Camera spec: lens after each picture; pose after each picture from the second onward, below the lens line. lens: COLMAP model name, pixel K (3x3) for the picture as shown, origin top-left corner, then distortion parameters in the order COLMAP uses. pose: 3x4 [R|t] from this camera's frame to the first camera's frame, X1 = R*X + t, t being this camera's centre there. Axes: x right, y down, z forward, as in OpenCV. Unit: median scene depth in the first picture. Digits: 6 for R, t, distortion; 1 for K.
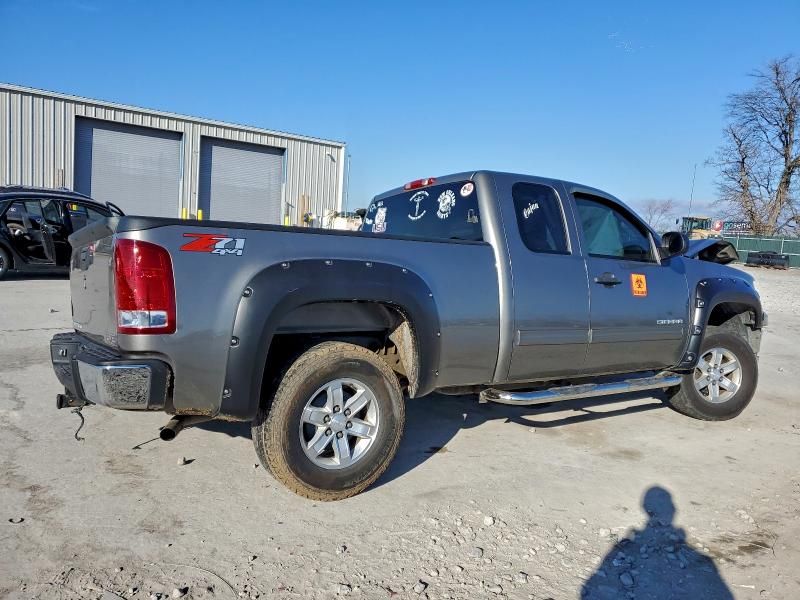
lens RADIAL K [[615.3, 0, 399.8], [0, 615.3, 292.5], [0, 0, 1]] dist [0.028412, -0.002534]
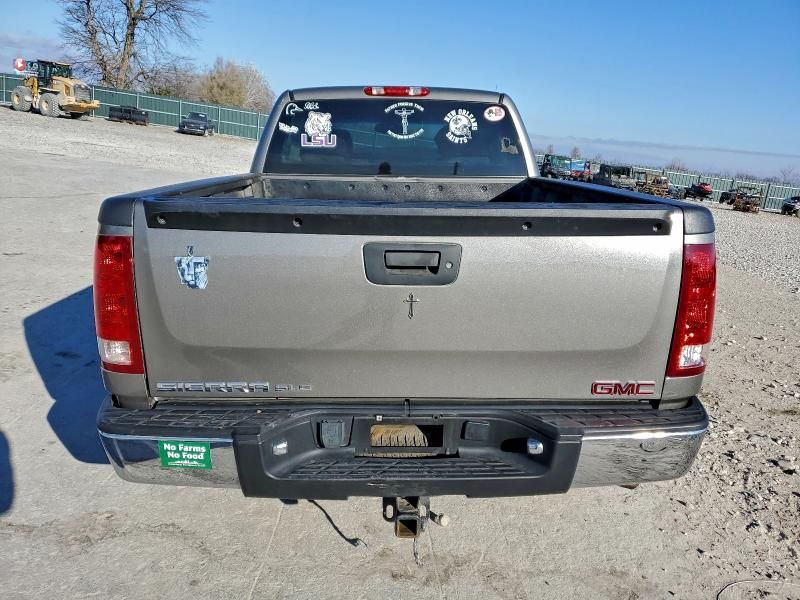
lens RADIAL K [[615.3, 0, 398.9], [0, 615.3, 307.5], [0, 0, 1]] dist [0.028412, -0.002534]
pose [[0.540696, -0.213634, 0.813639, -0.617118], [-0.004364, 0.966490, 0.256667, -0.099052], [-0.841207, -0.142330, 0.521645, 0.481826]]
